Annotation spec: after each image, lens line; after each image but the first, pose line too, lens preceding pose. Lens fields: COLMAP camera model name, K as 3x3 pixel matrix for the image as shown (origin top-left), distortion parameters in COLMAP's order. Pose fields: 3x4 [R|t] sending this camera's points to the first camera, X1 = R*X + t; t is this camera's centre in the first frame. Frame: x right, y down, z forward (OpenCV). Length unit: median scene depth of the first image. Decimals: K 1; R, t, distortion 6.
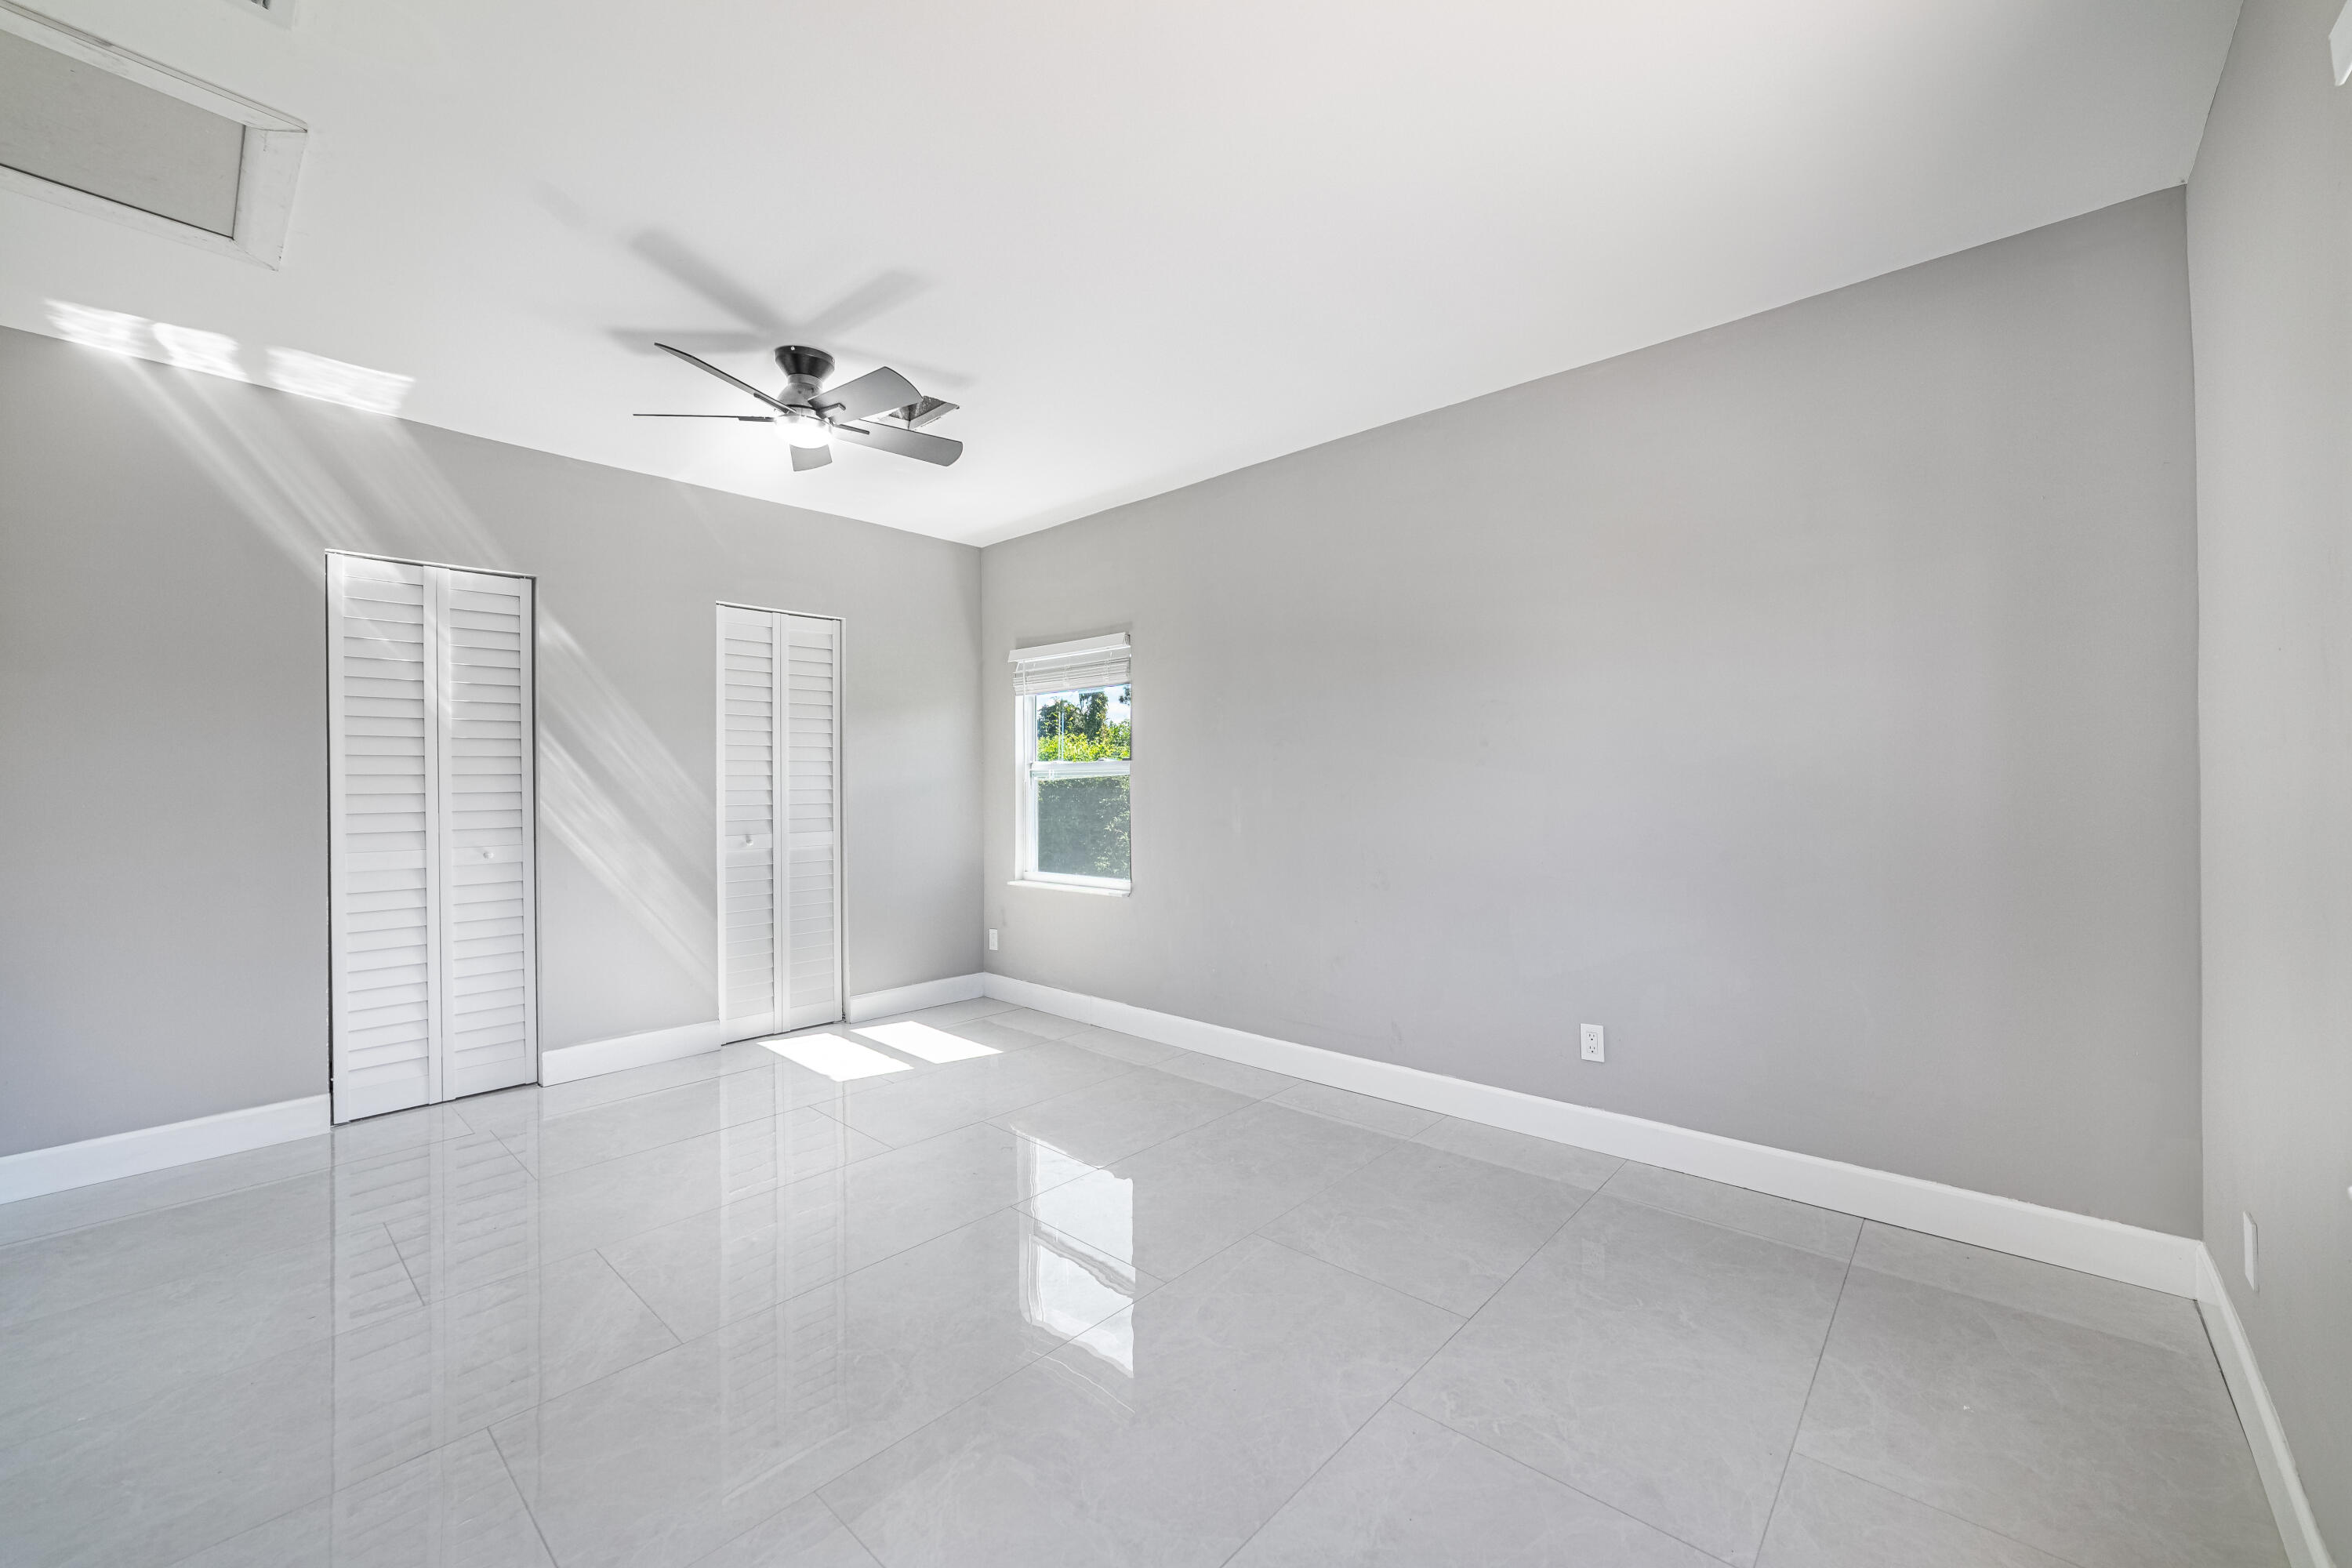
lens RADIAL K [[921.3, 0, 1171.7], [0, 921.3, 788.4], [0, 0, 1]] dist [-0.002615, 0.000189]
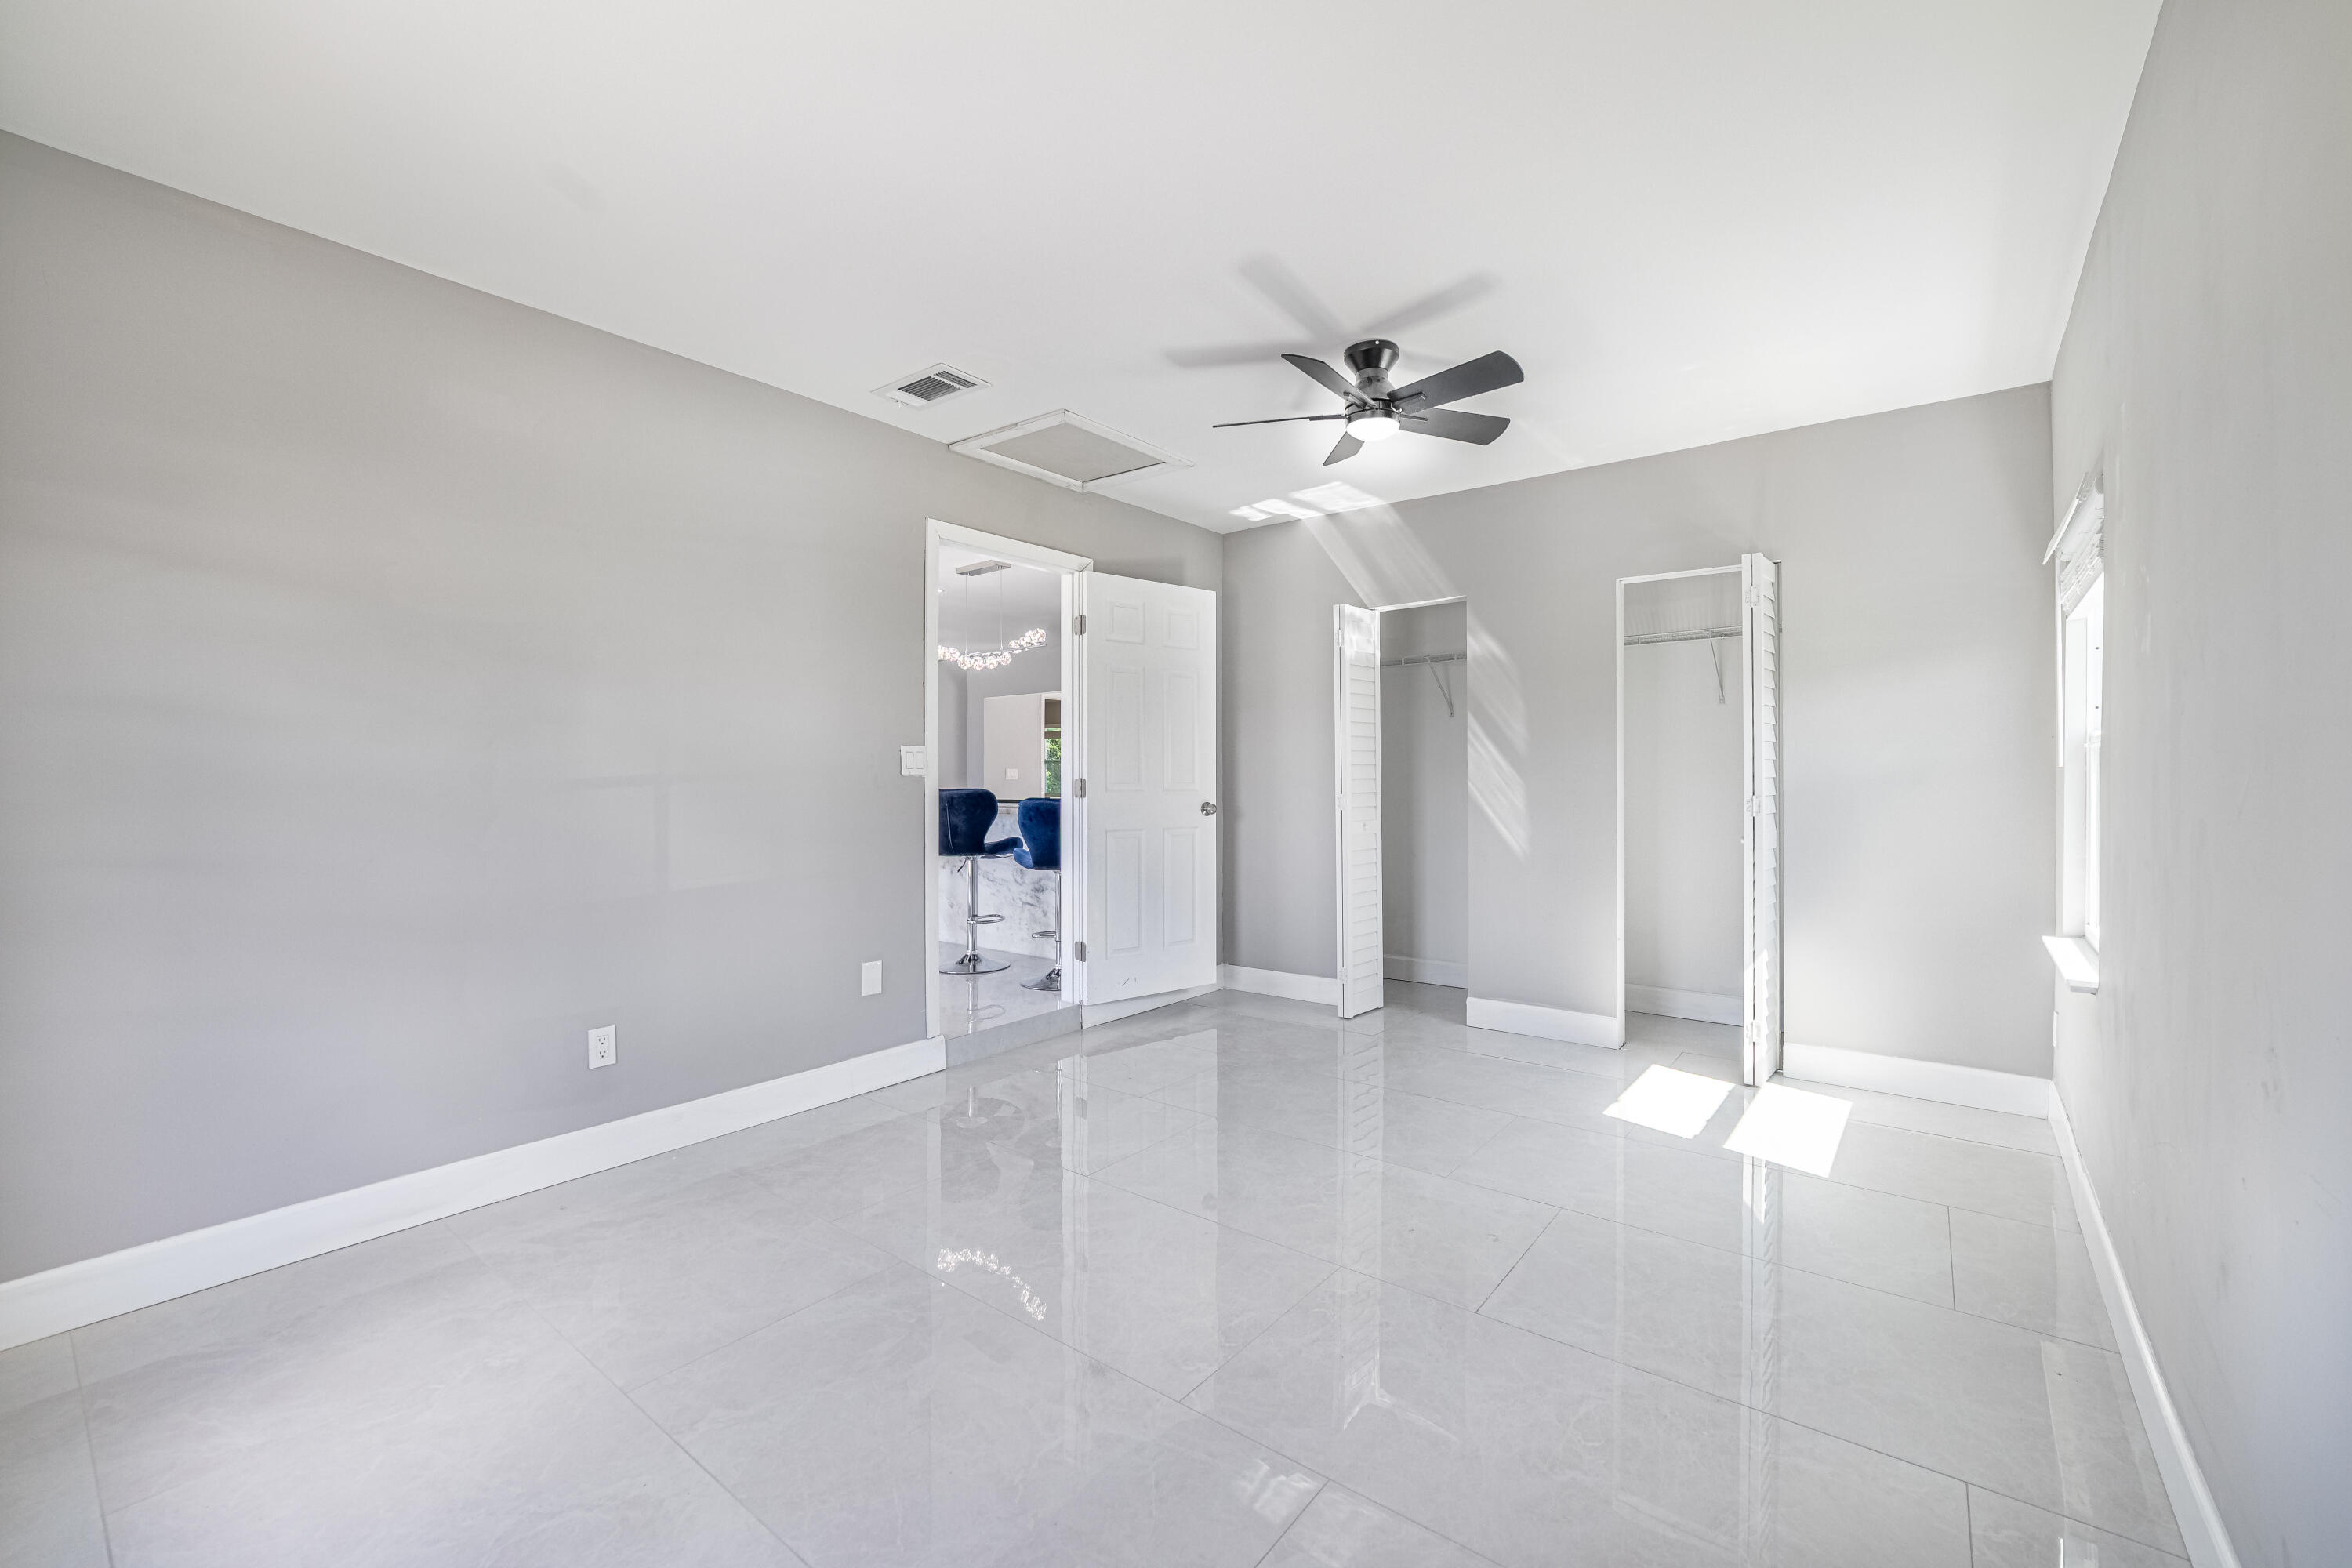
lens RADIAL K [[956.7, 0, 1262.4], [0, 956.7, 770.4], [0, 0, 1]] dist [-0.001207, -0.000050]
pose [[0.136561, -0.006965, -0.990607, 0.440601], [-0.005421, 0.999955, -0.007778, 0.004911], [0.990617, 0.006432, 0.136518, 0.507588]]
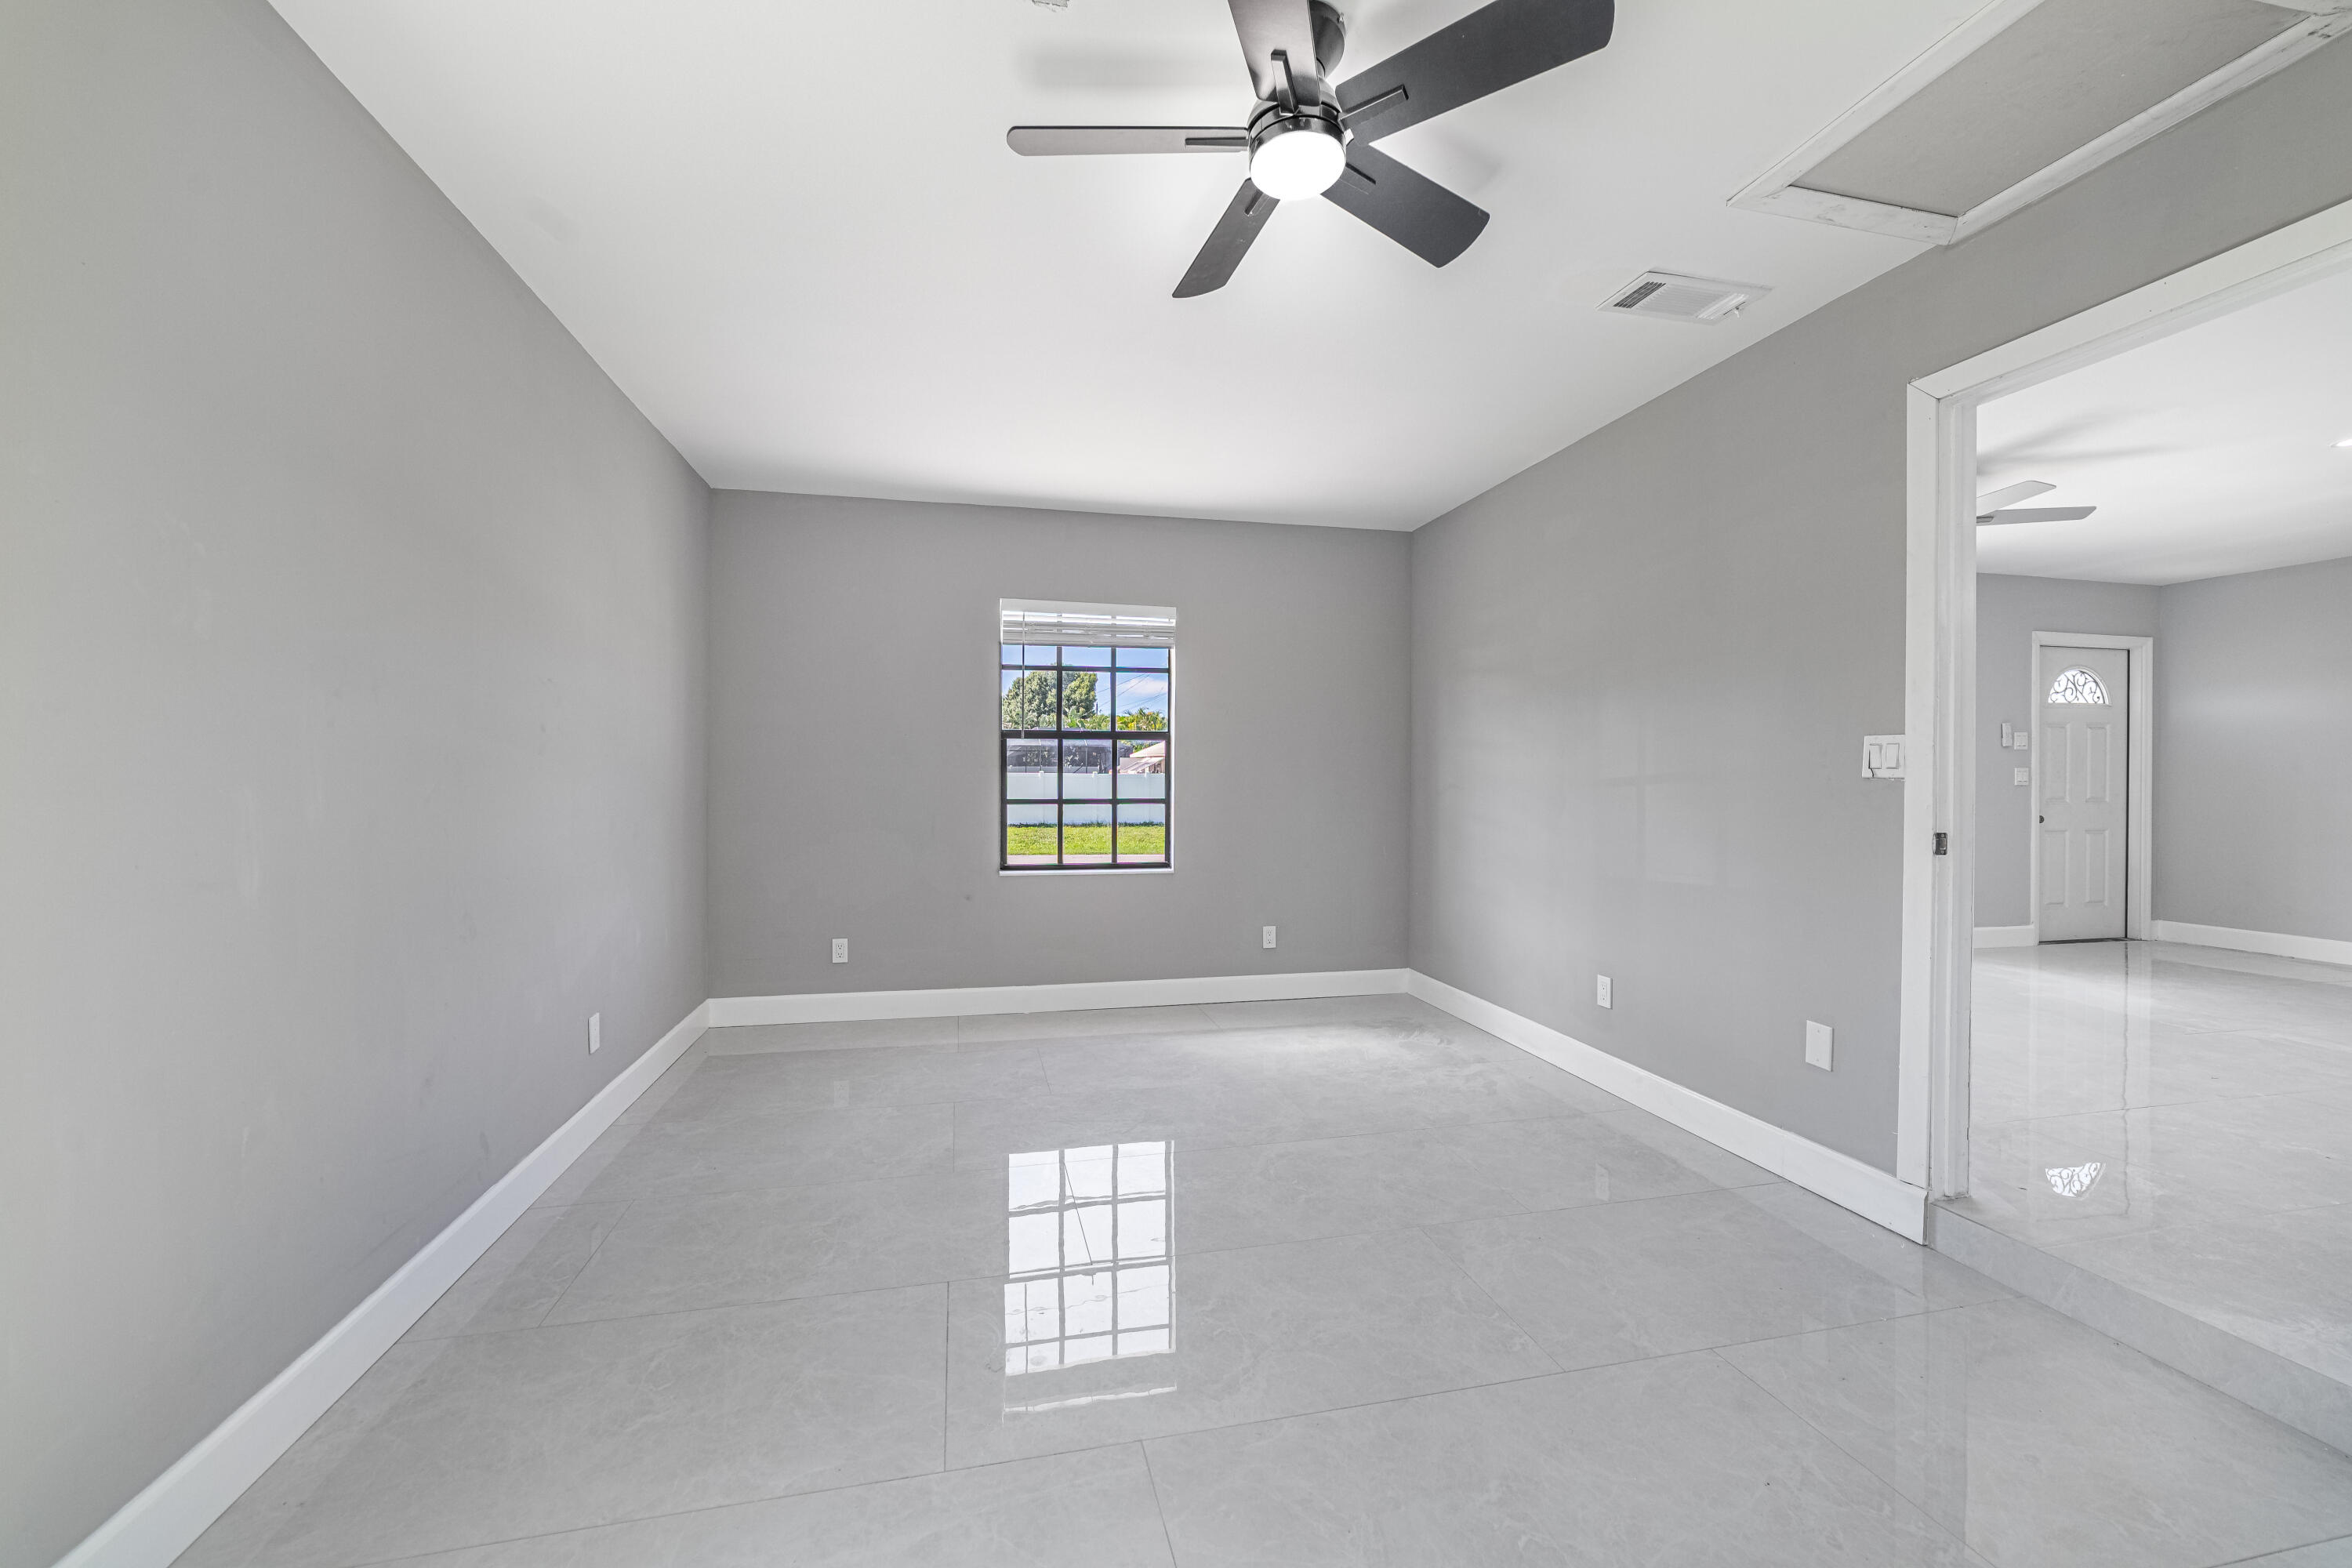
lens RADIAL K [[921.3, 0, 1171.7], [0, 921.3, 788.4], [0, 0, 1]] dist [-0.002615, 0.000189]
pose [[-0.824339, -0.001758, 0.566094, -0.458817], [0.007639, 0.999870, 0.014229, -0.001893], [-0.566045, 0.016054, -0.824218, 1.052592]]
